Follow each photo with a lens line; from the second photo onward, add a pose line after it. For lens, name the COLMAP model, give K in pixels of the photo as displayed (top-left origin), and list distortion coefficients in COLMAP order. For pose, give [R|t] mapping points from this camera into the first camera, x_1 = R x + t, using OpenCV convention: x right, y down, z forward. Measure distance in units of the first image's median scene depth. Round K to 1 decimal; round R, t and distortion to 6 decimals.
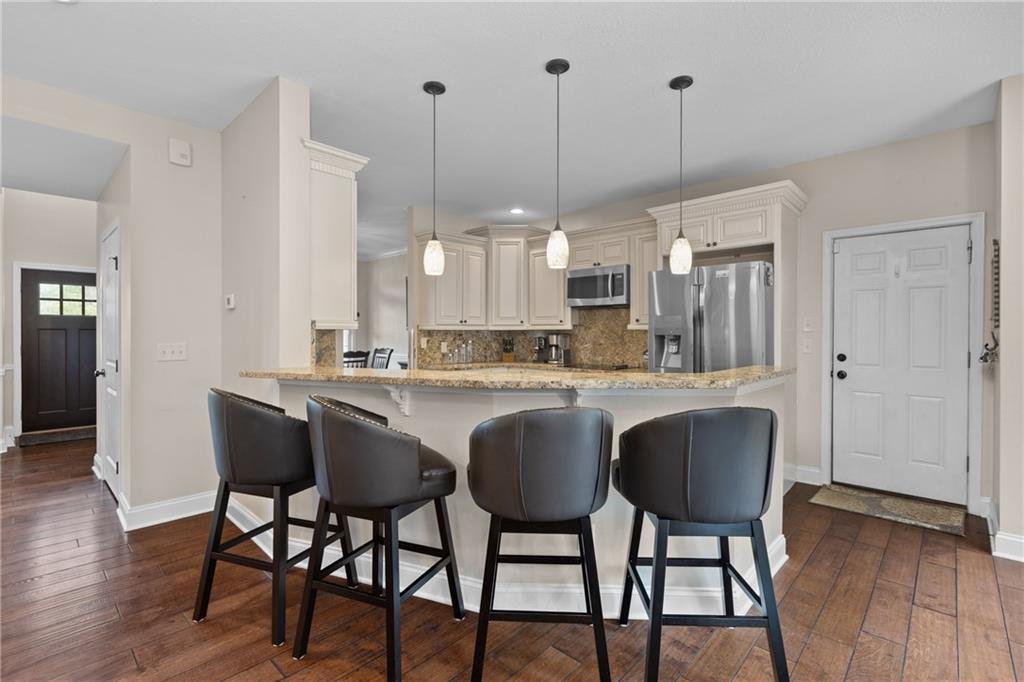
lens RADIAL K [[462.7, 0, 509.5], [0, 462.7, 333.4], [0, 0, 1]] dist [0.002091, -0.001448]
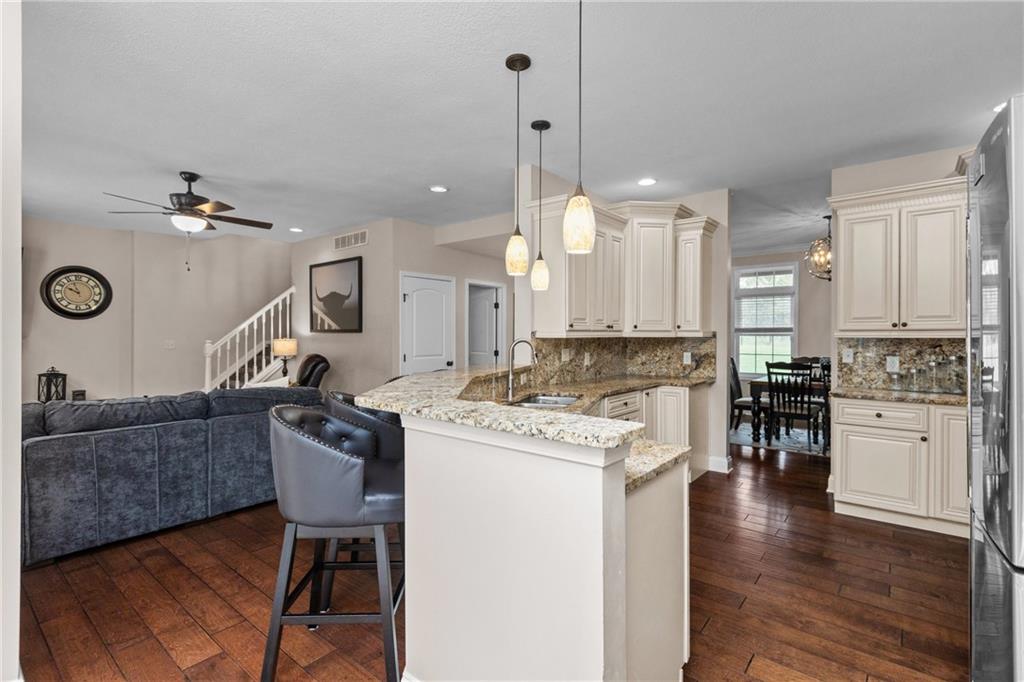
lens RADIAL K [[462.7, 0, 514.6], [0, 462.7, 337.3], [0, 0, 1]] dist [0.002091, -0.001448]
pose [[0.092763, 0.005486, -0.995673, 0.474515], [-0.012763, 0.999909, 0.004320, -0.004776], [0.995606, 0.012307, 0.092825, 0.400217]]
